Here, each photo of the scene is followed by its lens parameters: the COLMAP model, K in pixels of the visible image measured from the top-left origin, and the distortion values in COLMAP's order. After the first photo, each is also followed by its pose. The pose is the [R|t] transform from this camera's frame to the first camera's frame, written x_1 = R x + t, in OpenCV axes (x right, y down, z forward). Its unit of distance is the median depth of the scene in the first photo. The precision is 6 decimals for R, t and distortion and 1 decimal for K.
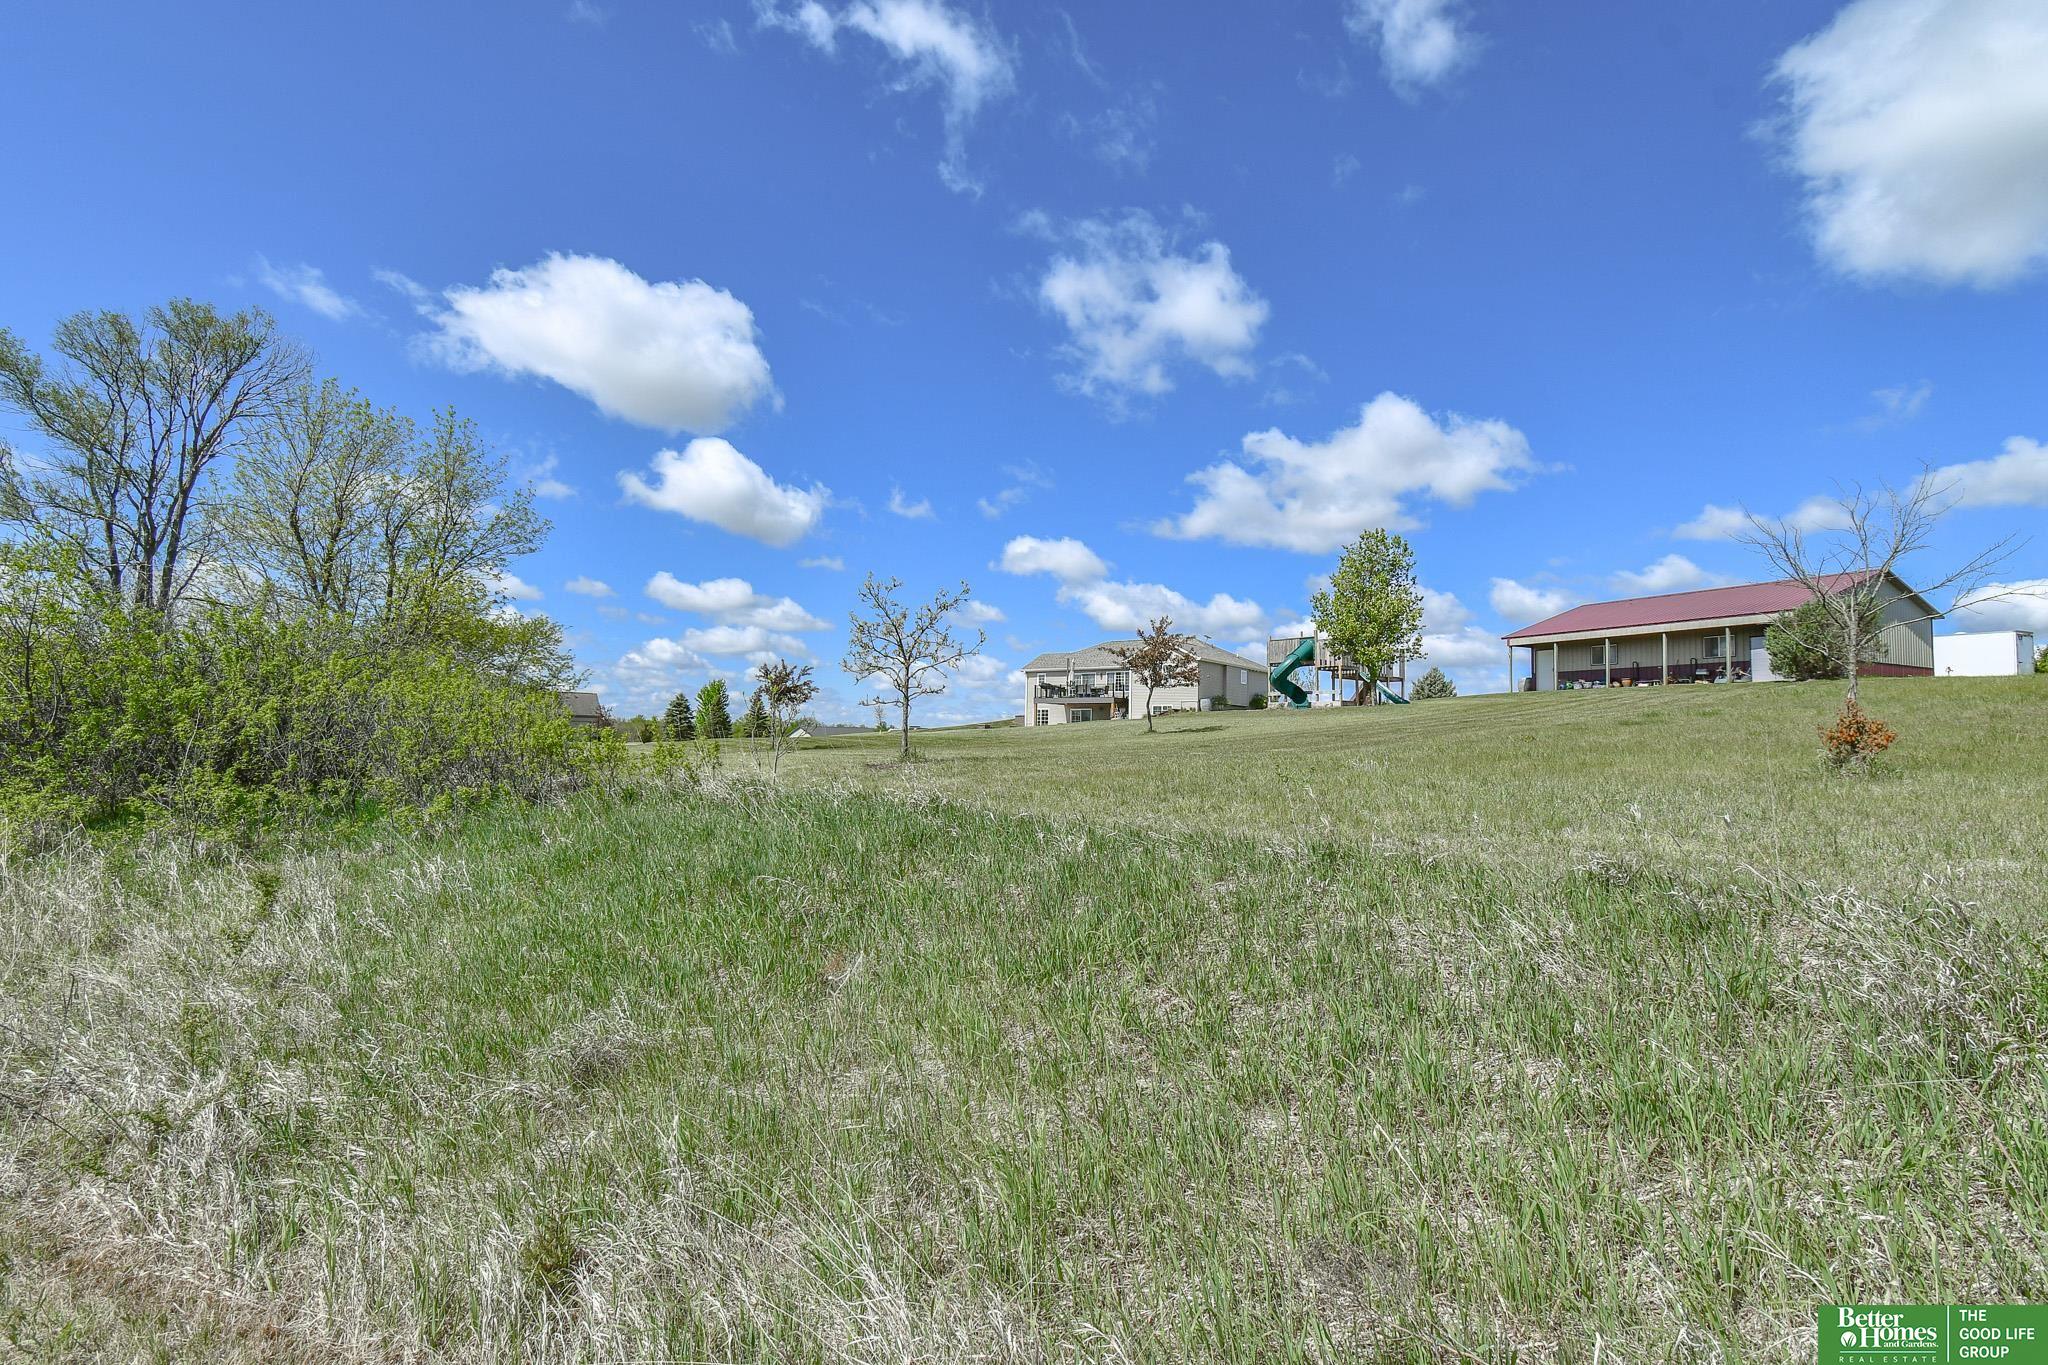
lens RADIAL K [[1032.6, 0, 1023.9], [0, 1032.6, 685.3], [0, 0, 1]] dist [-0.000523, 0.000079]
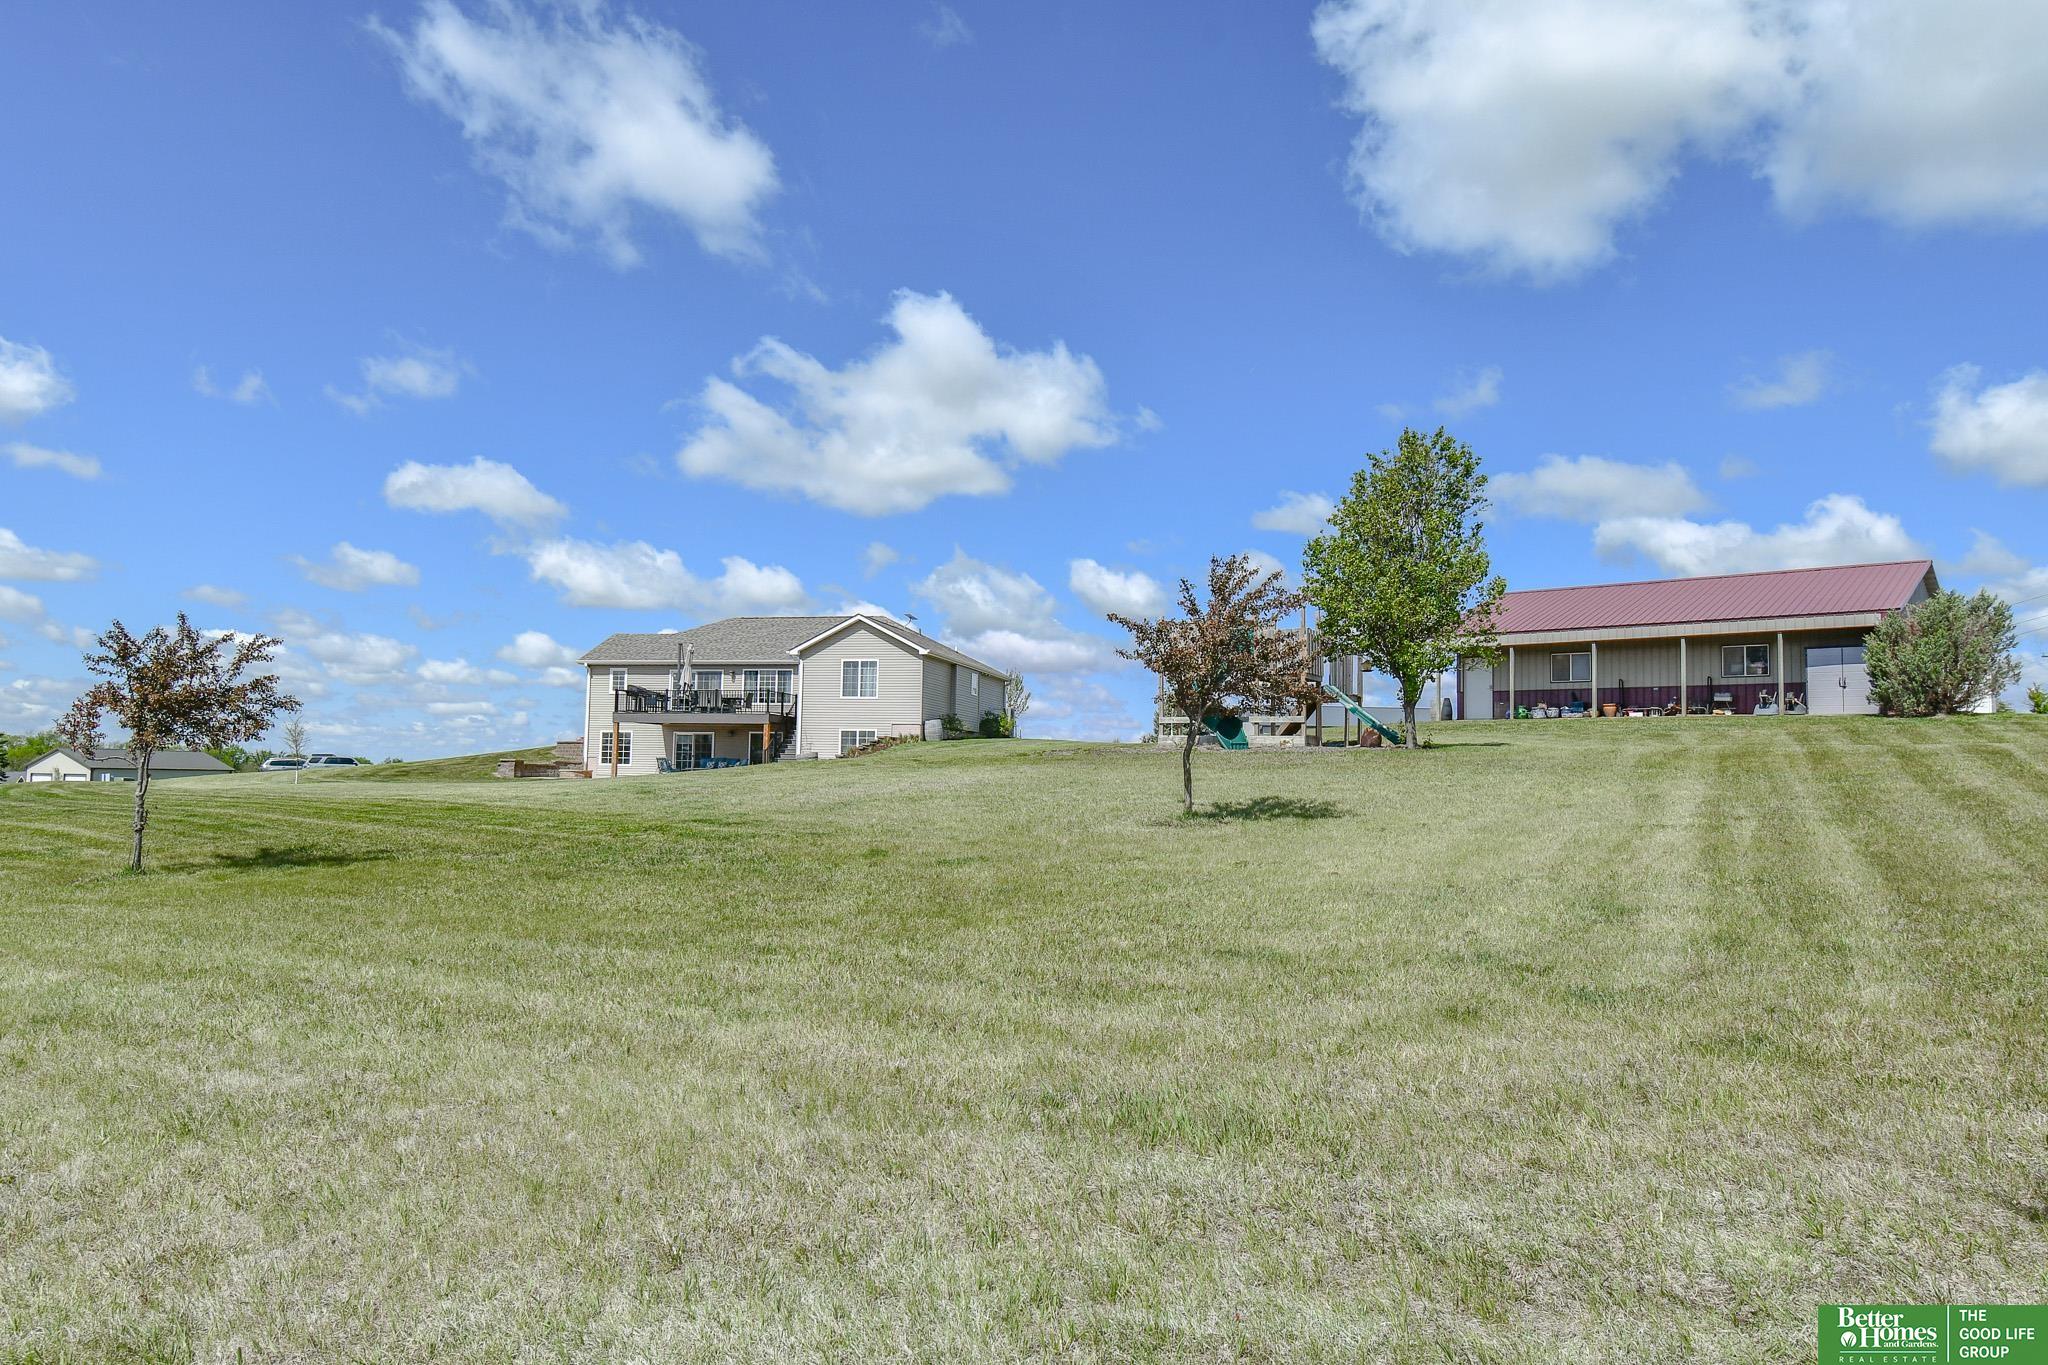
lens RADIAL K [[1417.1, 0, 1011.6], [0, 1417.1, 695.9], [0, 0, 1]] dist [0.022231, -0.000065]
pose [[0.919635, 0.021274, 0.392198, -0.090507], [-0.023796, 0.999716, 0.001570, -0.002742], [-0.392053, -0.010776, 0.919879, 0.225782]]
